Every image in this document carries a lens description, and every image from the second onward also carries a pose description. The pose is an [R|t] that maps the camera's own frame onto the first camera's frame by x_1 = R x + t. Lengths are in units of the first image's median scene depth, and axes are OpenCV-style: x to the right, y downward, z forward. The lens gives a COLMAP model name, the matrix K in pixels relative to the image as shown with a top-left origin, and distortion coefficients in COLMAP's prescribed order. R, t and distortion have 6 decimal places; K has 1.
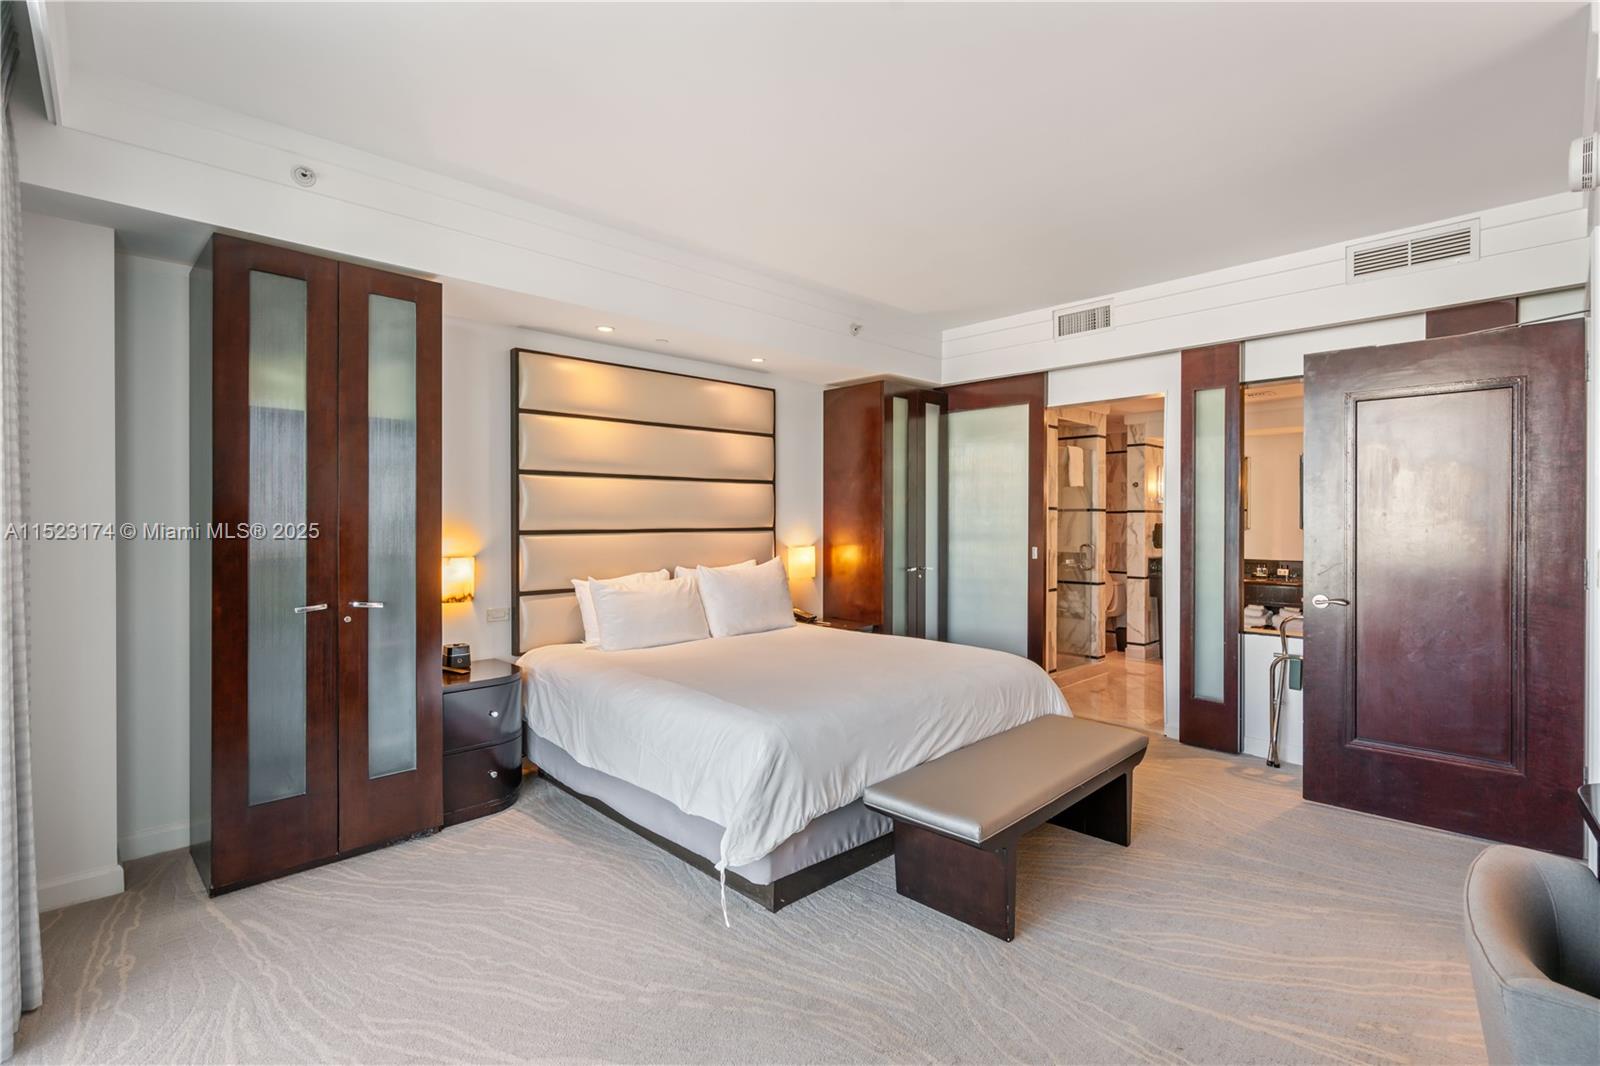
lens RADIAL K [[735.8, 0, 802.7], [0, 735.8, 521.2], [0, 0, 1]] dist [-0.003825, 0.000571]
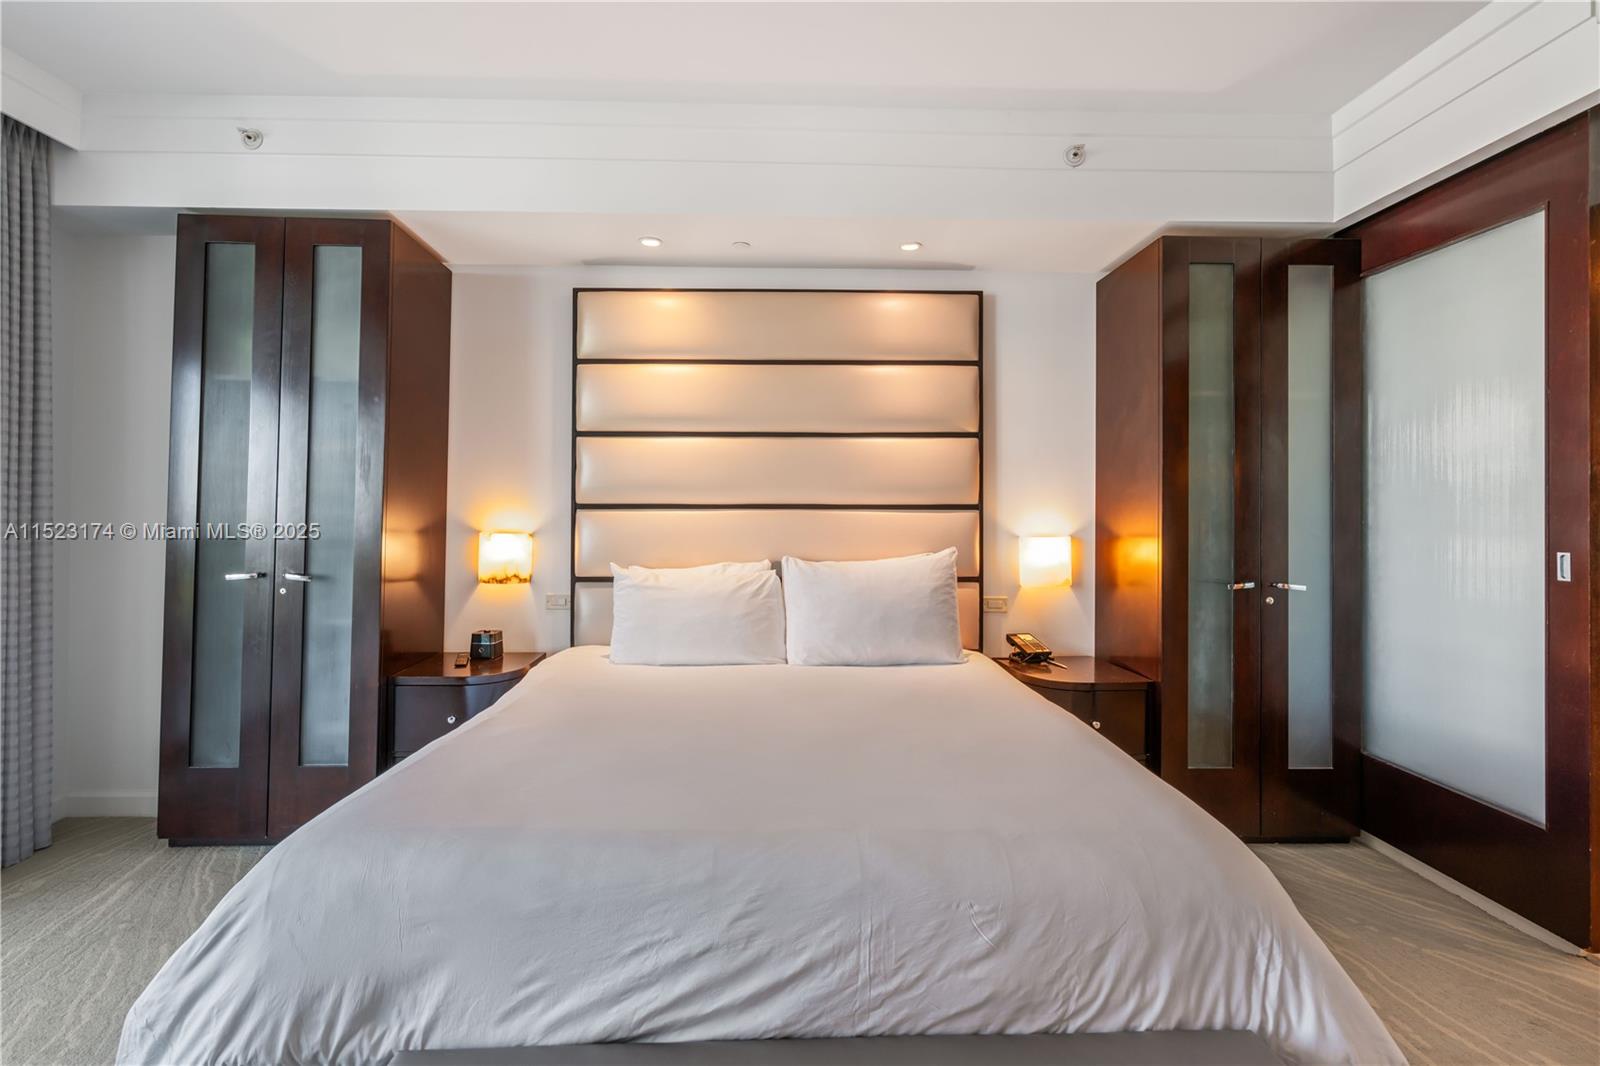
lens RADIAL K [[748.8, 0, 788.8], [0, 748.8, 498.4], [0, 0, 1]] dist [-0.000517, 0.000398]
pose [[0.731043, -0.007331, -0.682292, 0.377329], [-0.005634, 0.999843, -0.016780, 0.019288], [0.682309, 0.016111, 0.730887, 0.537400]]
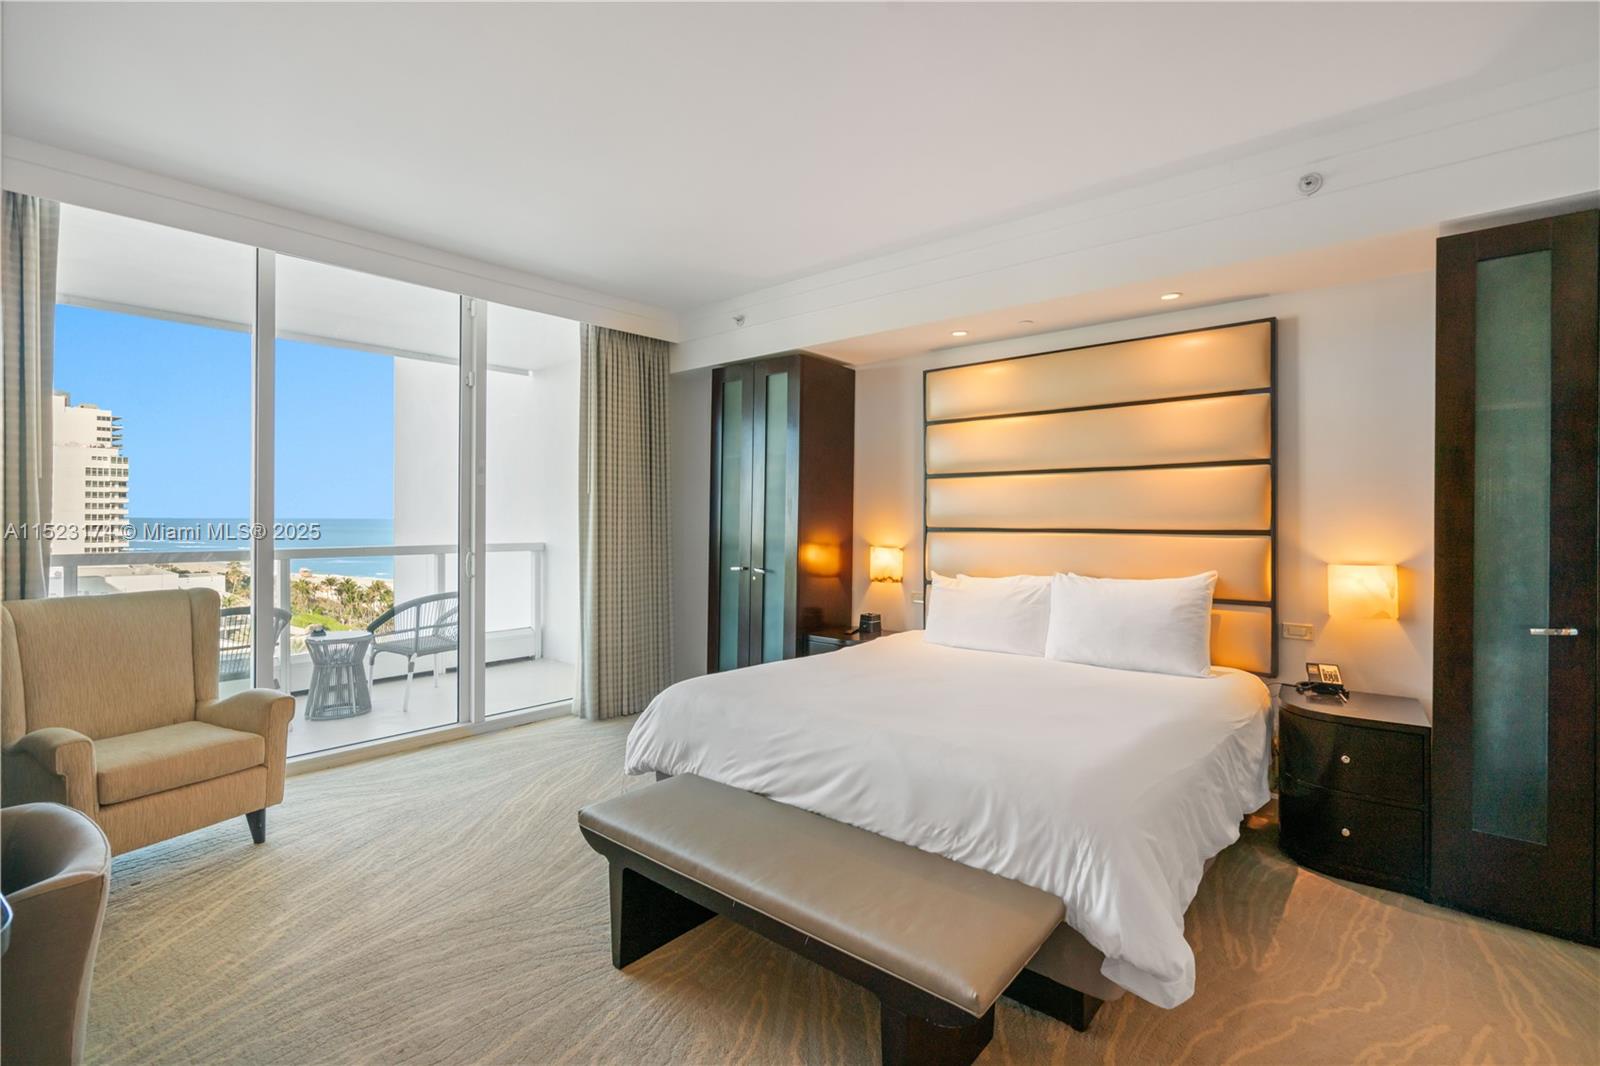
lens RADIAL K [[735.8, 0, 802.7], [0, 735.8, 521.2], [0, 0, 1]] dist [-0.003825, 0.000571]
pose [[0.084518, 0.004189, -0.996413, 0.754092], [-0.004163, 0.999984, 0.003851, -0.001019], [0.996413, 0.003822, 0.084534, 0.704423]]
